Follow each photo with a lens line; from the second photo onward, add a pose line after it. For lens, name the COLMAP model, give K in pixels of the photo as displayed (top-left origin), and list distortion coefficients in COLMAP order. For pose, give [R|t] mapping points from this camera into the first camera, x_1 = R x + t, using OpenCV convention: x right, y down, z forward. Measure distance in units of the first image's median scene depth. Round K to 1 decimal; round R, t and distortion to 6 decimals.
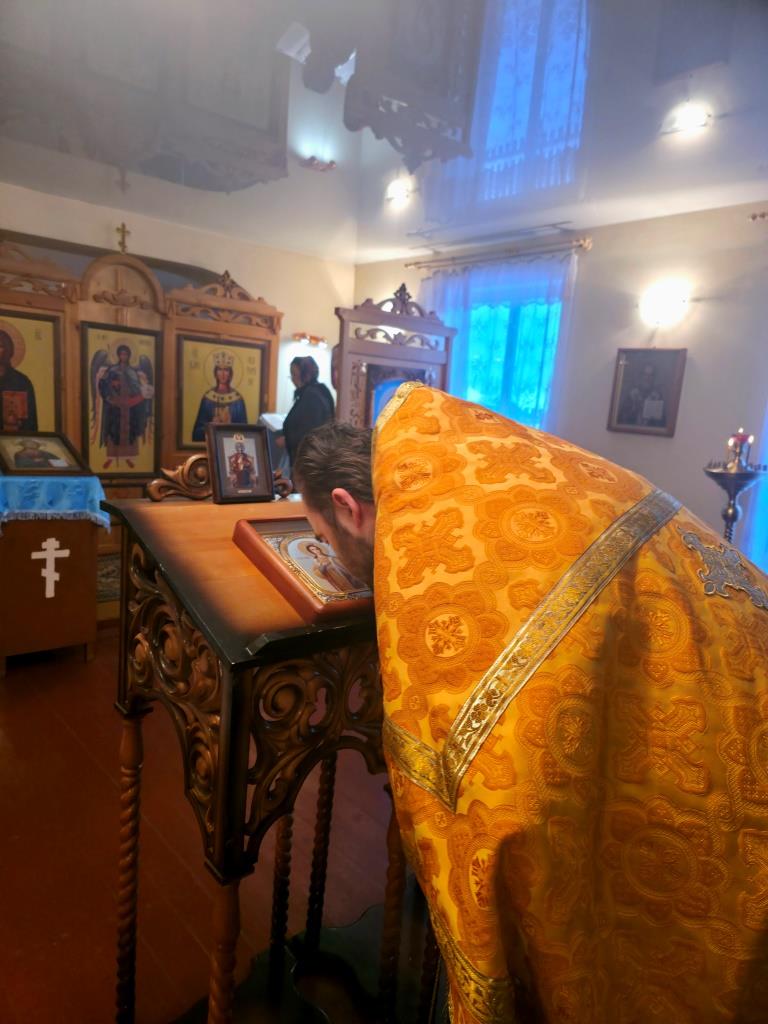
lens RADIAL K [[674.9, 0, 389.2], [0, 674.9, 514.4], [0, 0, 1]] dist [-0.000738, -0.000969]
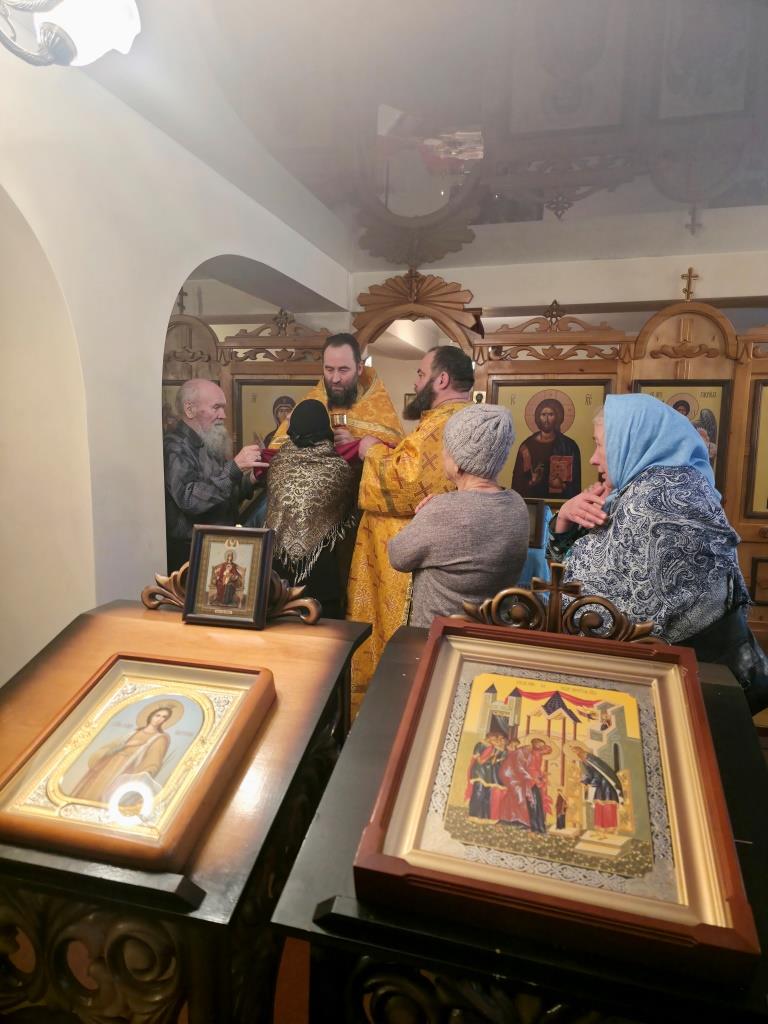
lens RADIAL K [[674.9, 0, 384.9], [0, 674.9, 511.8], [0, 0, 1]] dist [-0.000738, -0.000969]
pose [[0.556582, 0.041486, -0.829756, 0.151251], [-0.106656, 0.994056, -0.021842, -0.042524], [0.823918, 0.100655, 0.557699, 0.193567]]
